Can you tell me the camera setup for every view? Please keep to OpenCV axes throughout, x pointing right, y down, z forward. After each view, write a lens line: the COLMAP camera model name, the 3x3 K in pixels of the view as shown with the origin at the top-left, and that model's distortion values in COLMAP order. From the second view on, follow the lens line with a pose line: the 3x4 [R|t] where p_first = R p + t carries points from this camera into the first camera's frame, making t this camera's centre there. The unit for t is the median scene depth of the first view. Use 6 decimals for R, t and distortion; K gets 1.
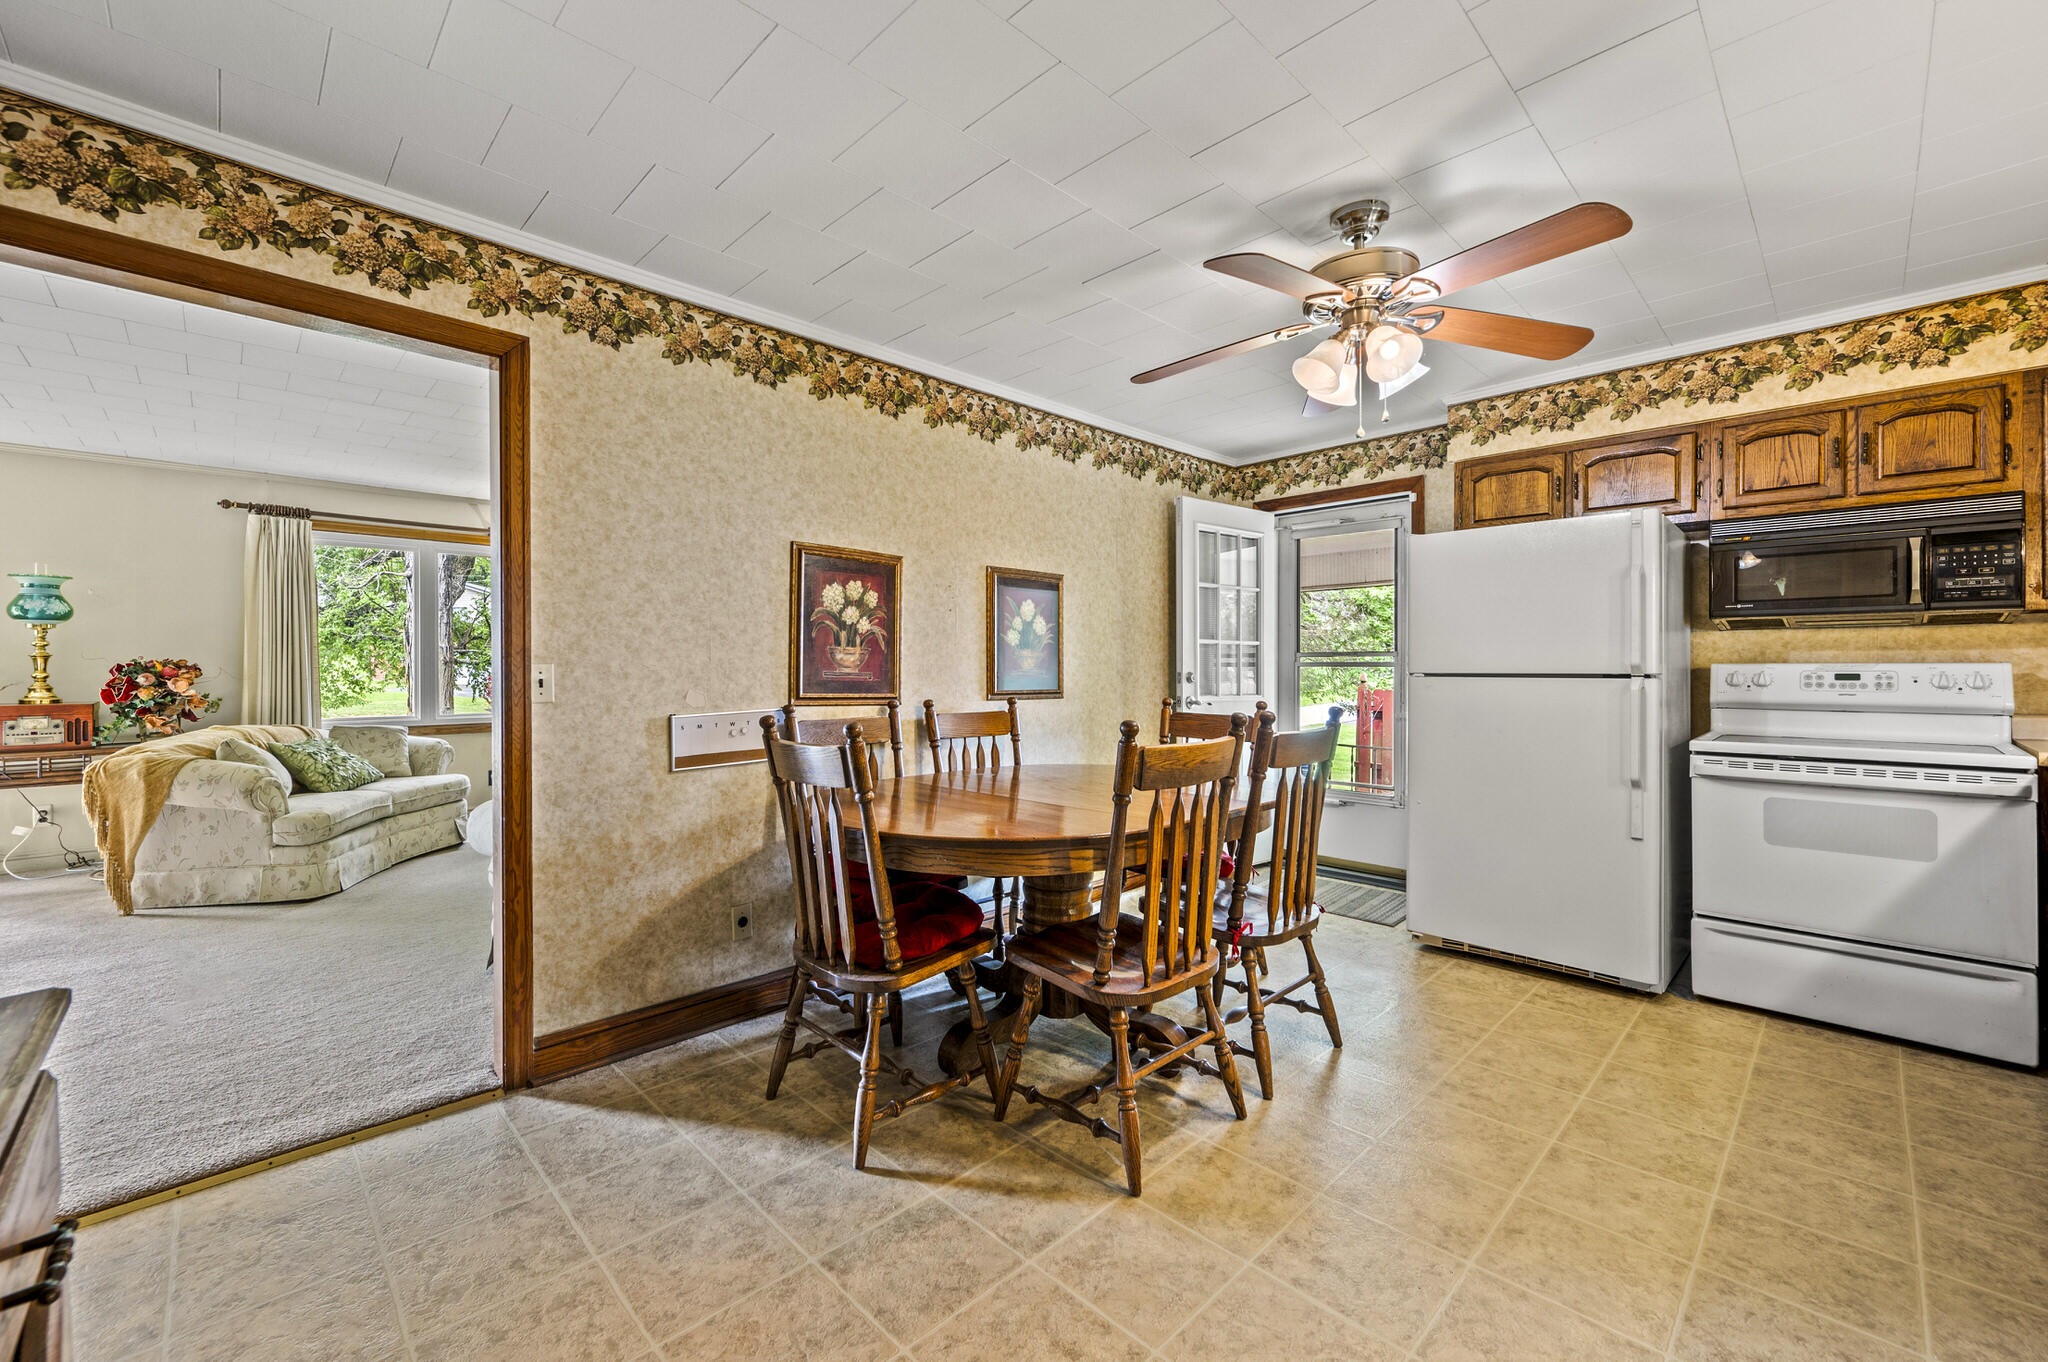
lens RADIAL K [[827.3, 0, 1015.1], [0, 827.3, 665.7], [0, 0, 1]] dist [-0.000135, 0.000121]
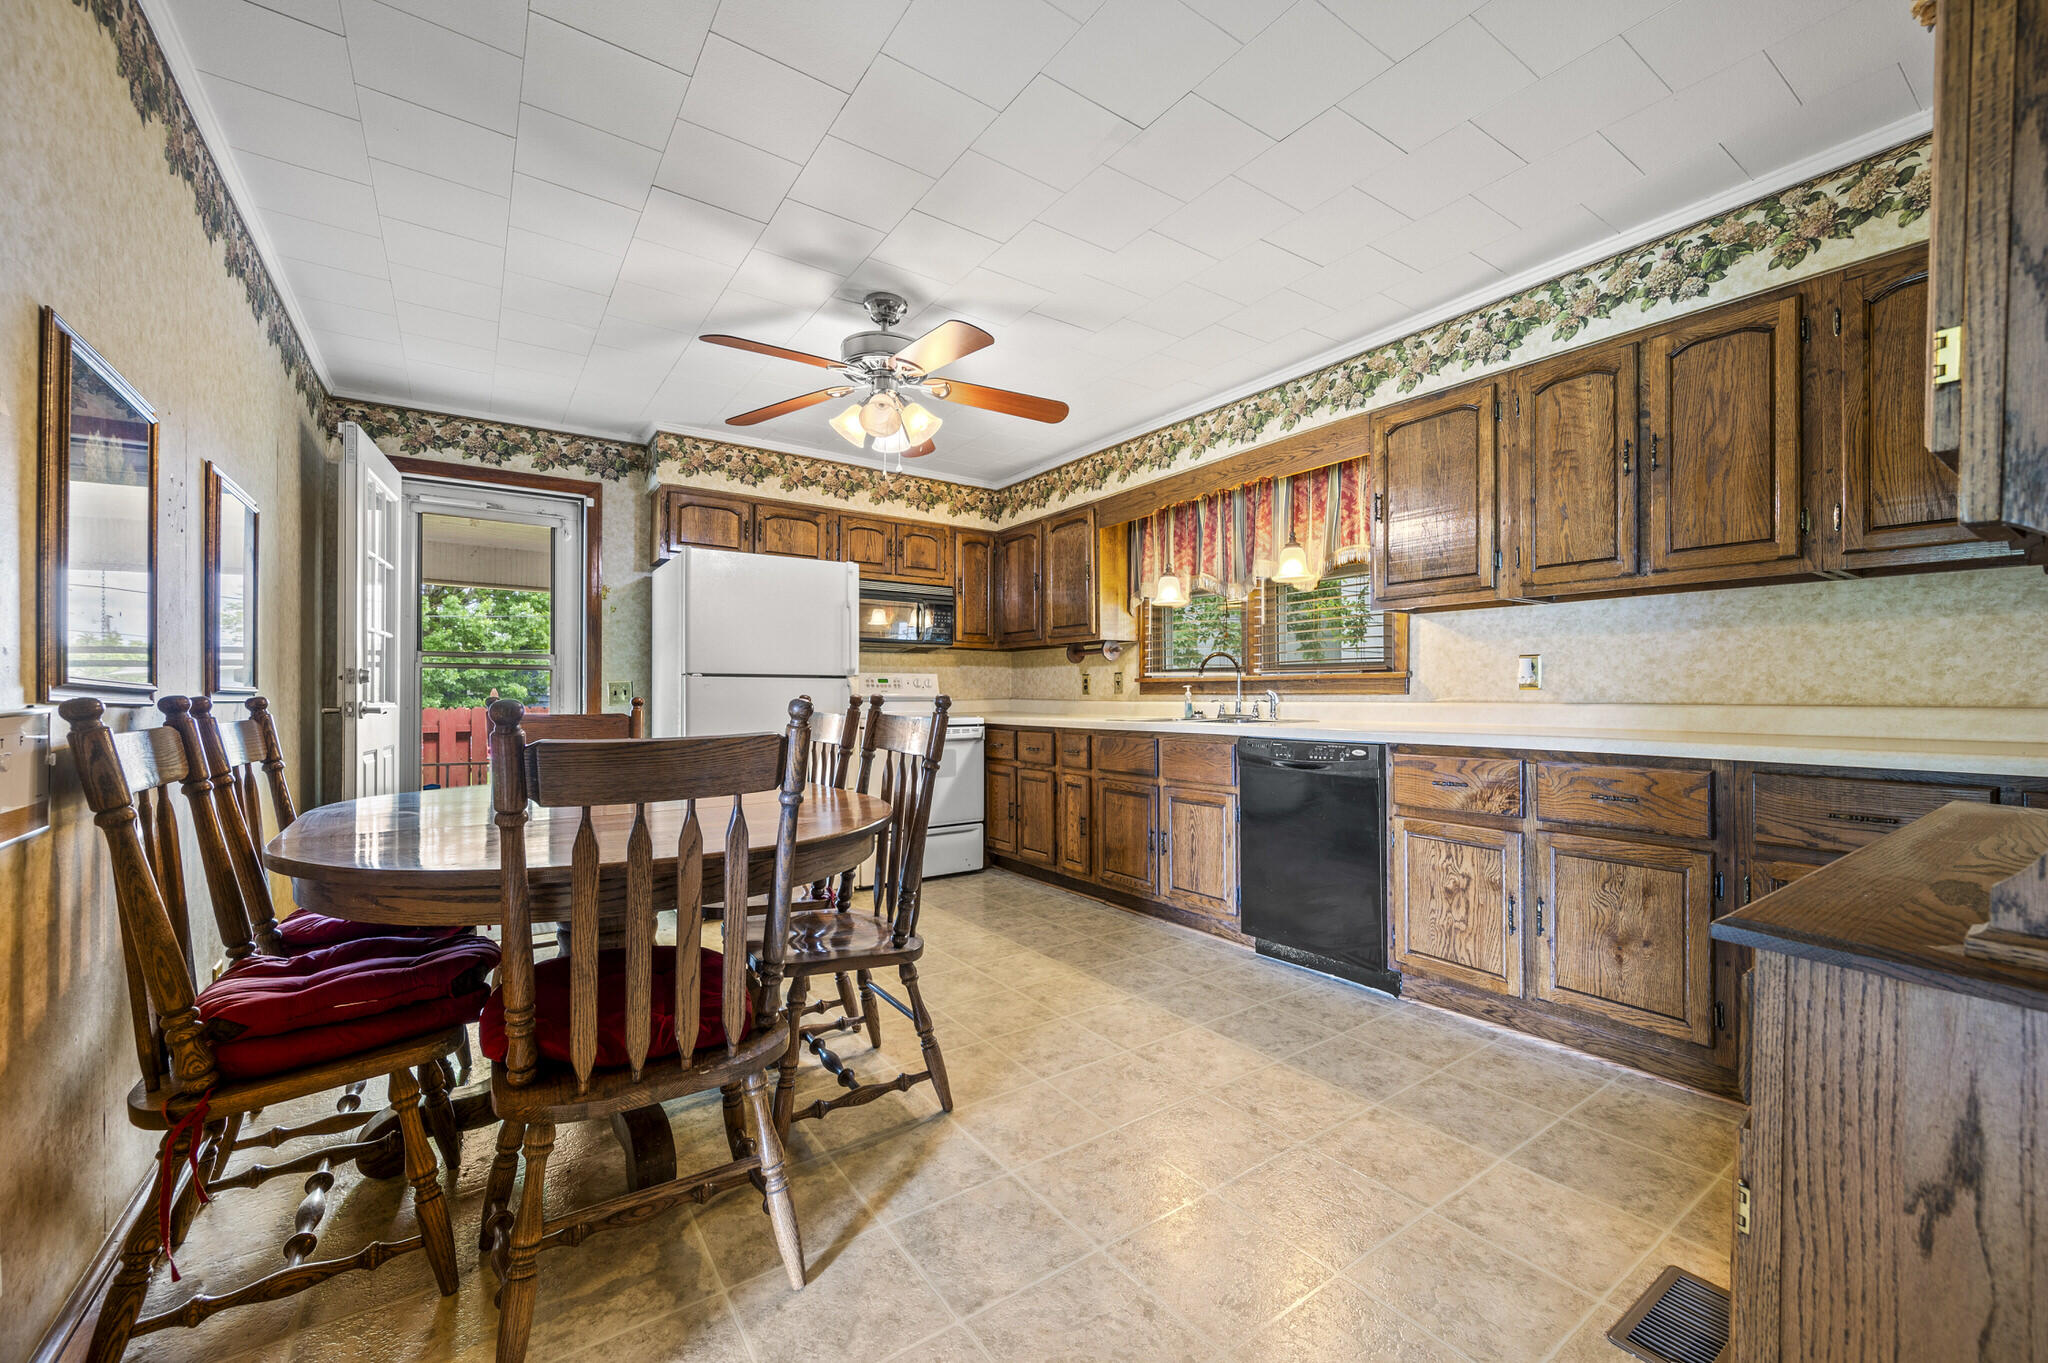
lens RADIAL K [[817.5, 0, 1037.5], [0, 817.5, 683.0], [0, 0, 1]] dist [-0.000279, -0.000164]
pose [[0.149421, 0.014346, 0.988670, -0.447382], [-0.003662, 0.999896, -0.013956, 0.030624], [-0.988767, -0.001536, 0.149458, 0.331392]]
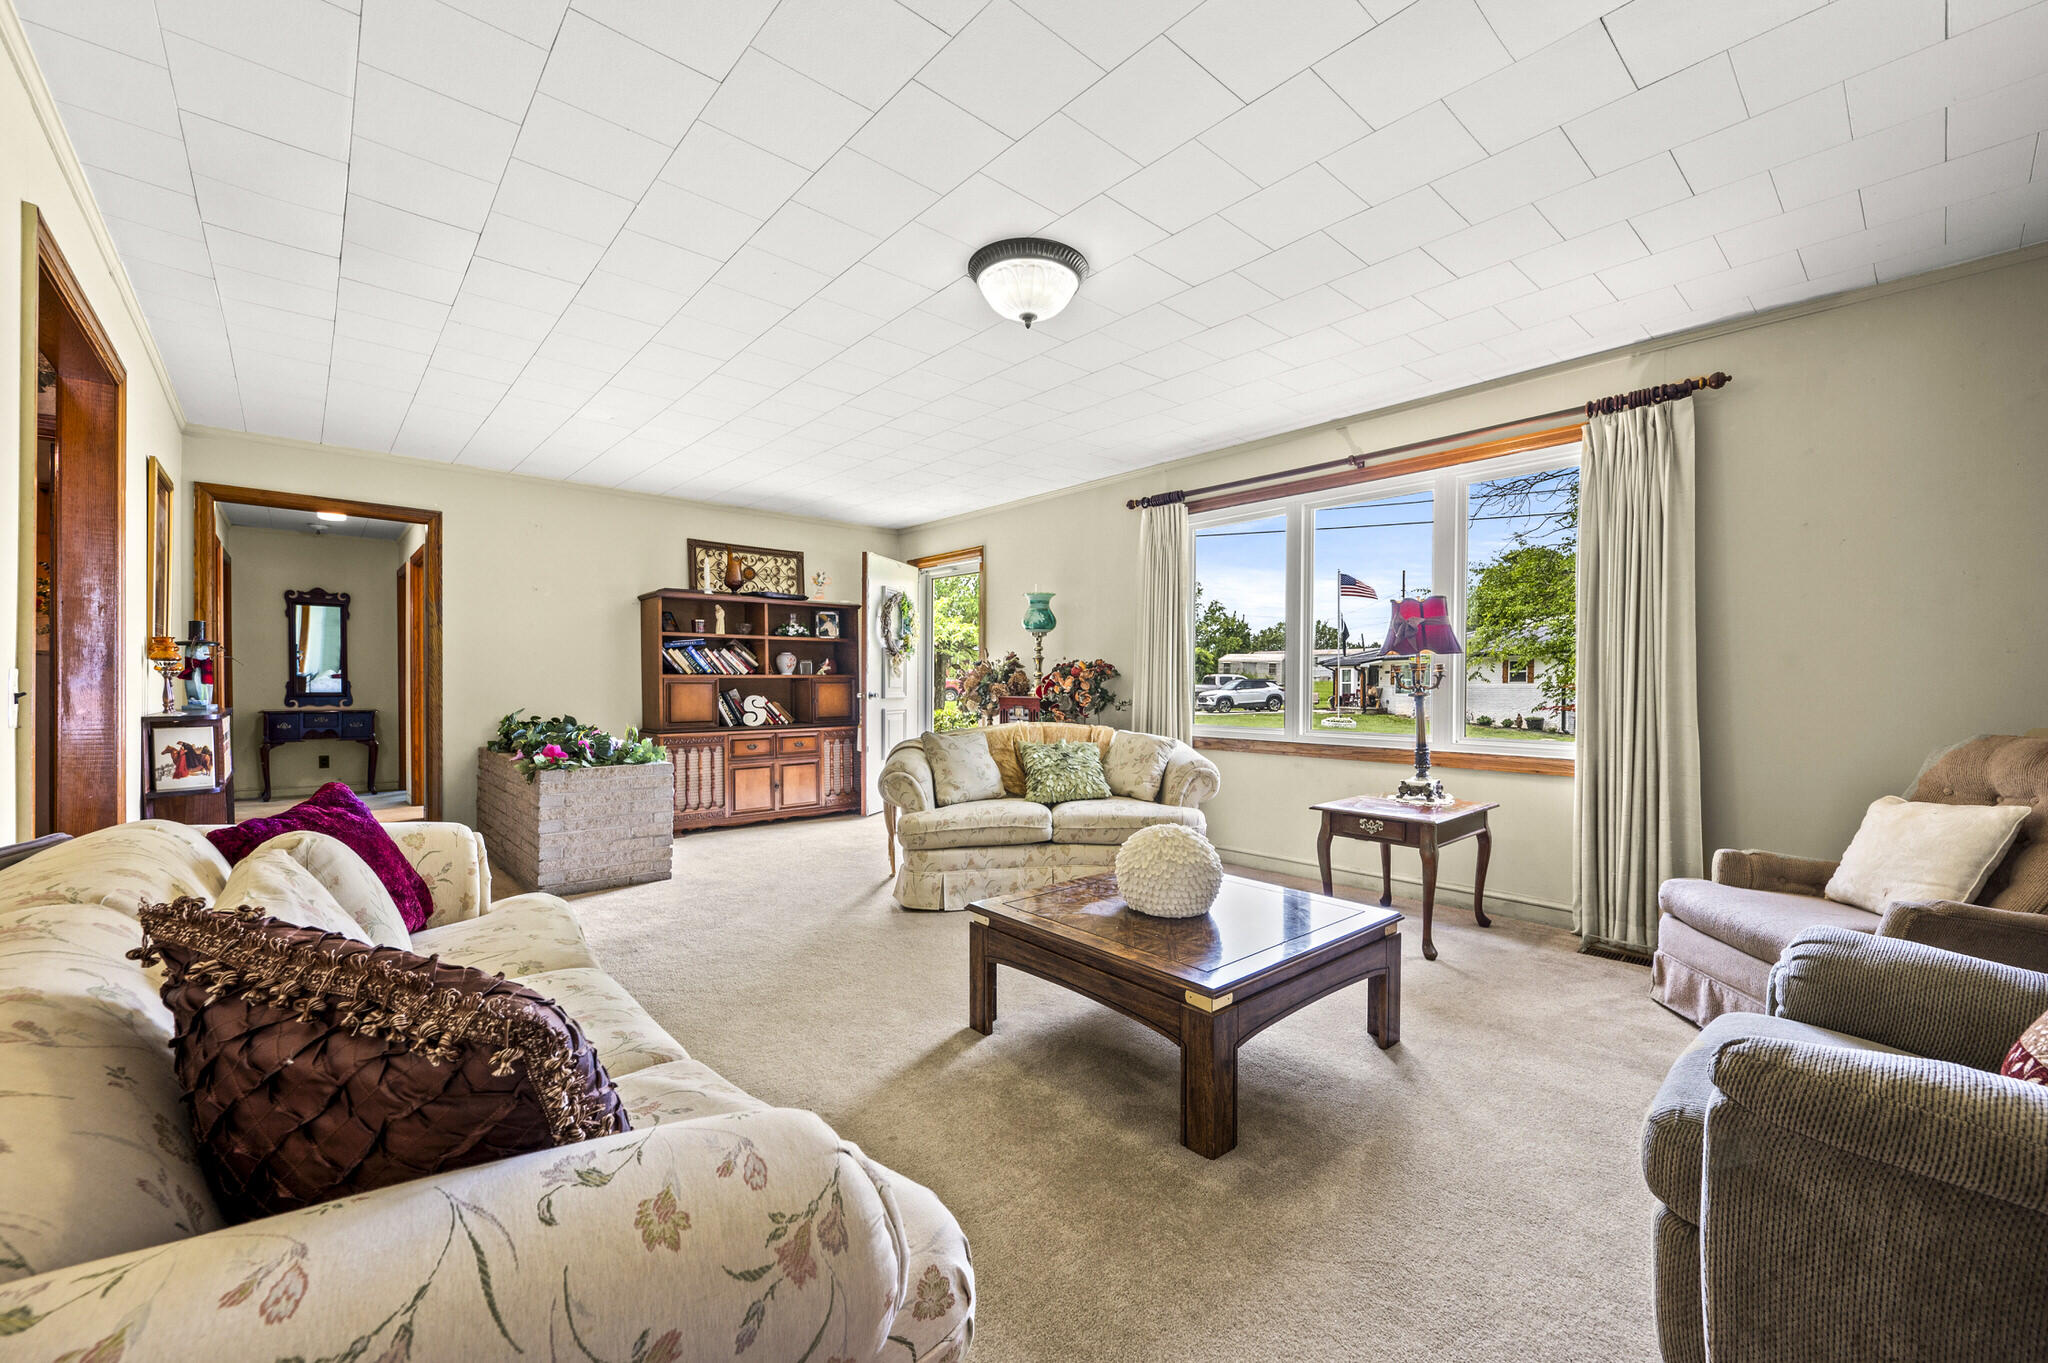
lens RADIAL K [[817.5, 0, 1037.5], [0, 817.5, 683.0], [0, 0, 1]] dist [-0.000279, -0.000164]
pose [[-0.032036, 0.004394, -0.999477, 0.058445], [0.000657, 0.999990, 0.004375, 0.022583], [0.999487, -0.000517, -0.032038, 1.181692]]
